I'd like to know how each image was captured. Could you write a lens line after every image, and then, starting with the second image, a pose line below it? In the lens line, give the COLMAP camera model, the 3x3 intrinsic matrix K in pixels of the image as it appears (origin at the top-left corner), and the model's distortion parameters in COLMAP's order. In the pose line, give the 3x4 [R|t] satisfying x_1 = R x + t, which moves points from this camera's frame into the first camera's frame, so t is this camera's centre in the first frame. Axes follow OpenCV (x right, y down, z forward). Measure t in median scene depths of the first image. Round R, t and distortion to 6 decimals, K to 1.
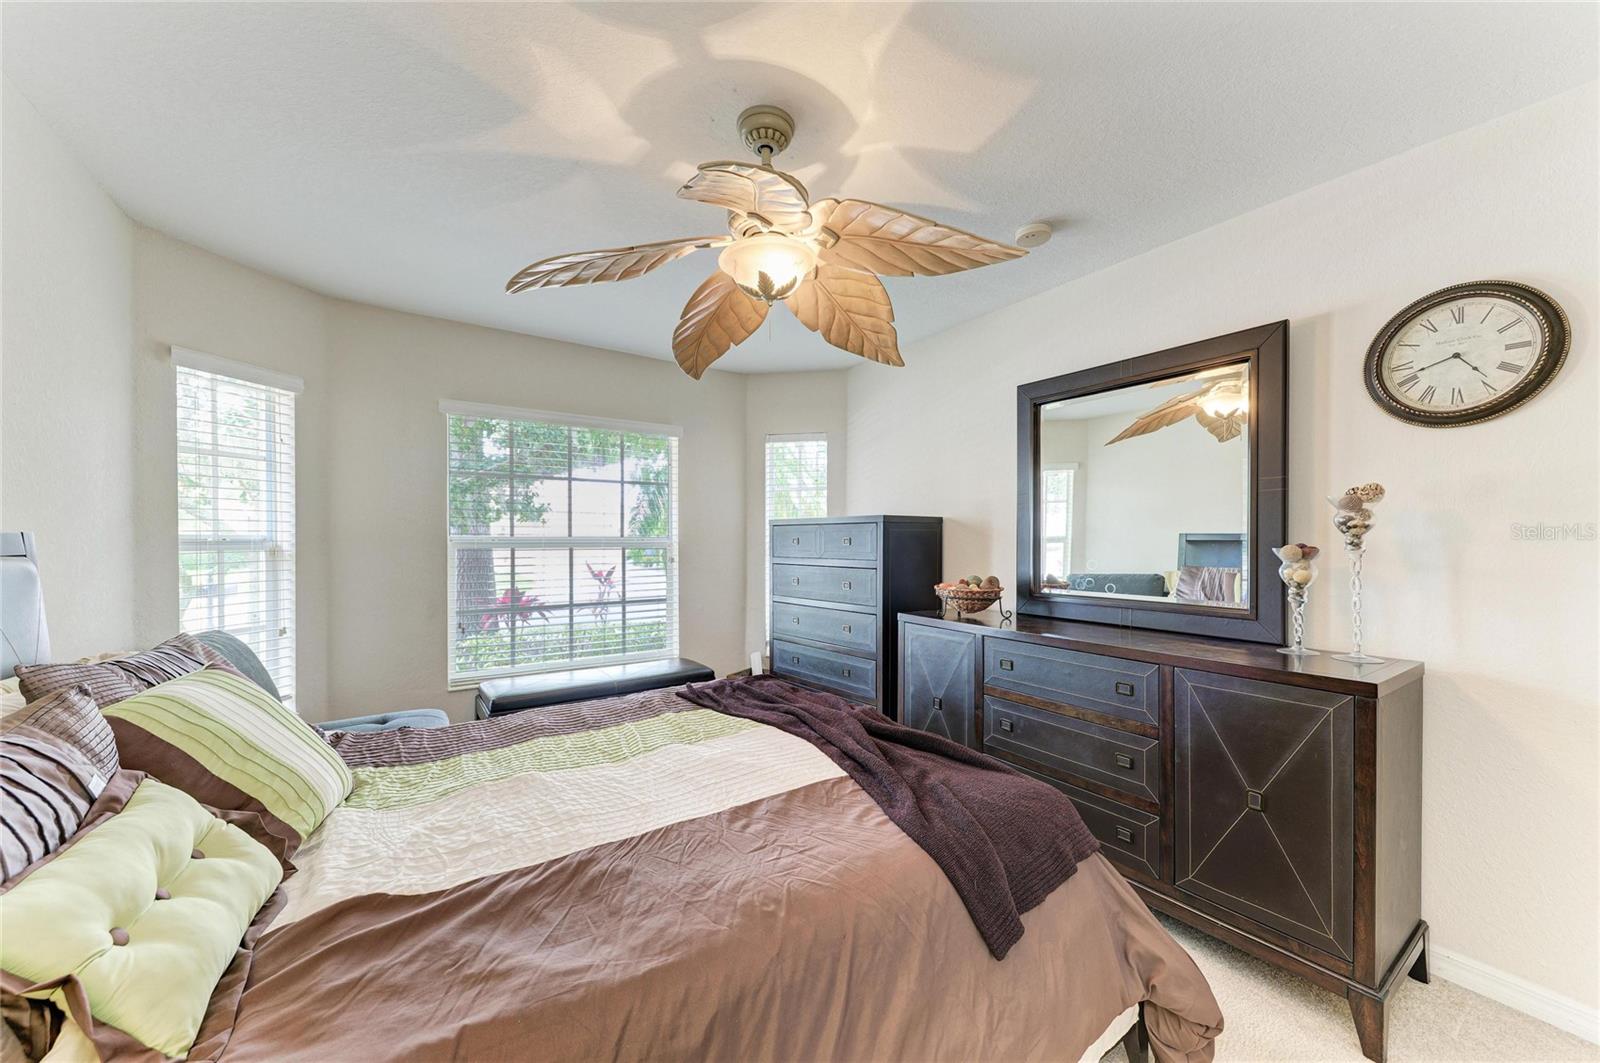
lens RADIAL K [[583.2, 0, 811.3], [0, 583.2, 544.4], [0, 0, 1]] dist [0.000561, -0.000214]
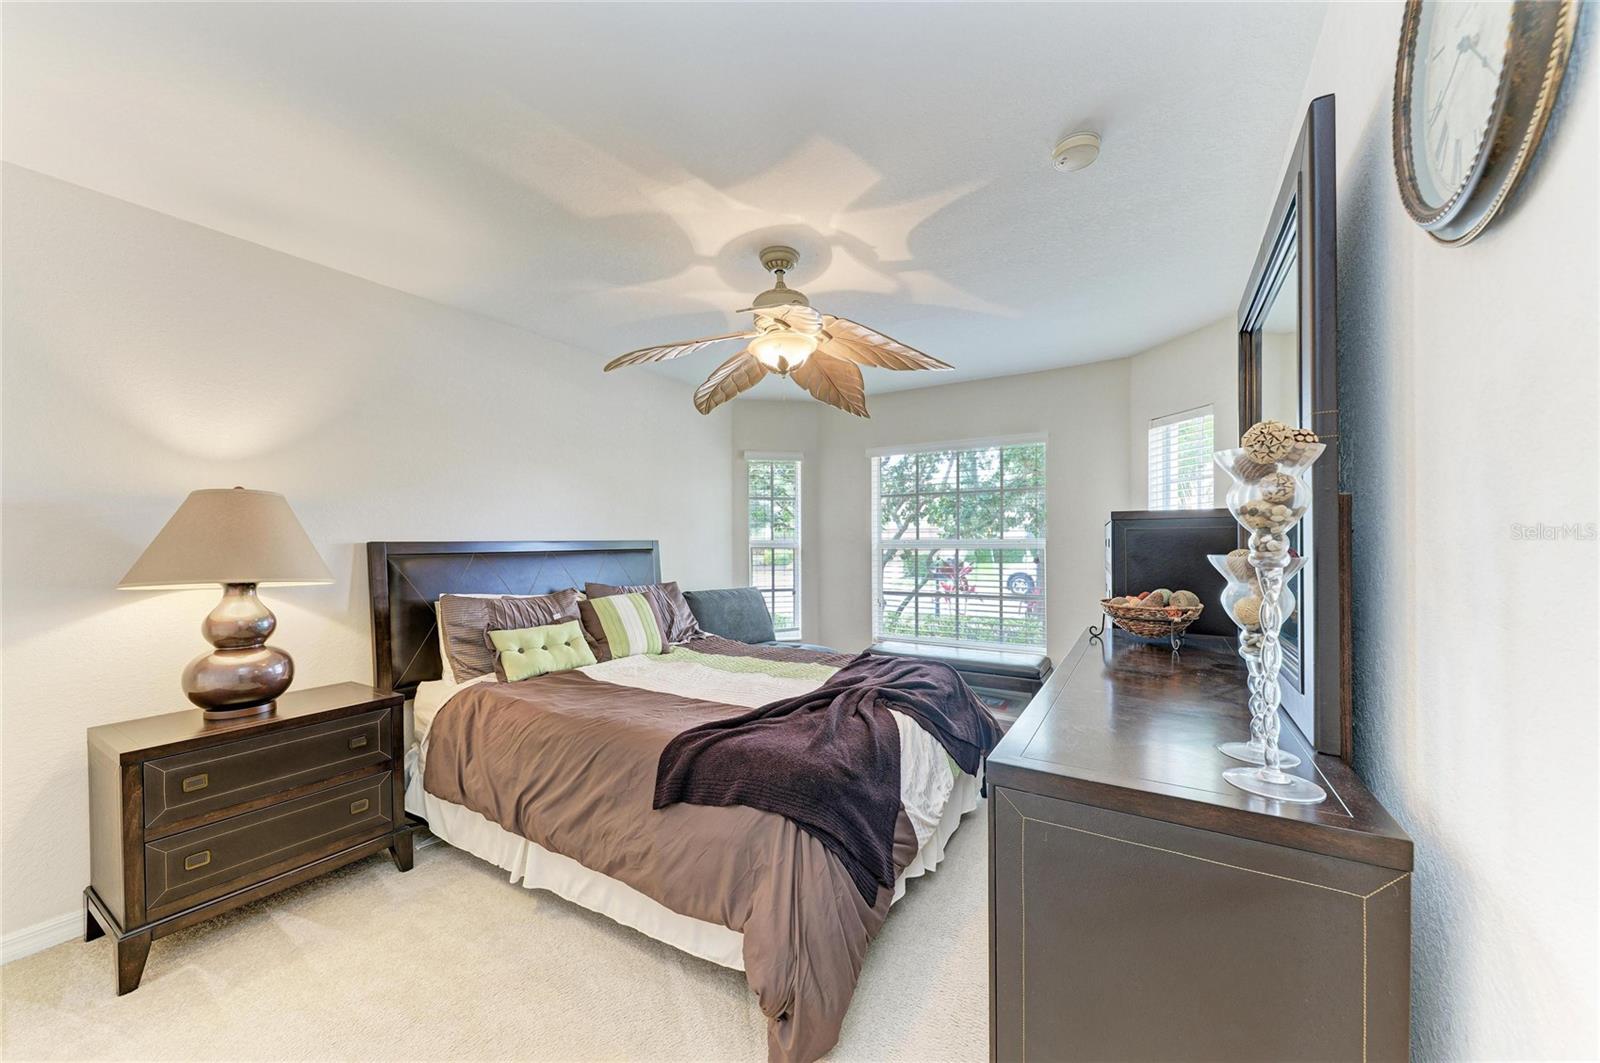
lens RADIAL K [[583.2, 0, 811.3], [0, 583.2, 544.4], [0, 0, 1]] dist [0.000561, -0.000214]
pose [[0.416242, -0.000972, -0.909253, 1.262707], [0.000927, 0.999999, -0.000645, -0.003168], [0.909254, -0.000574, 0.416242, 0.472847]]
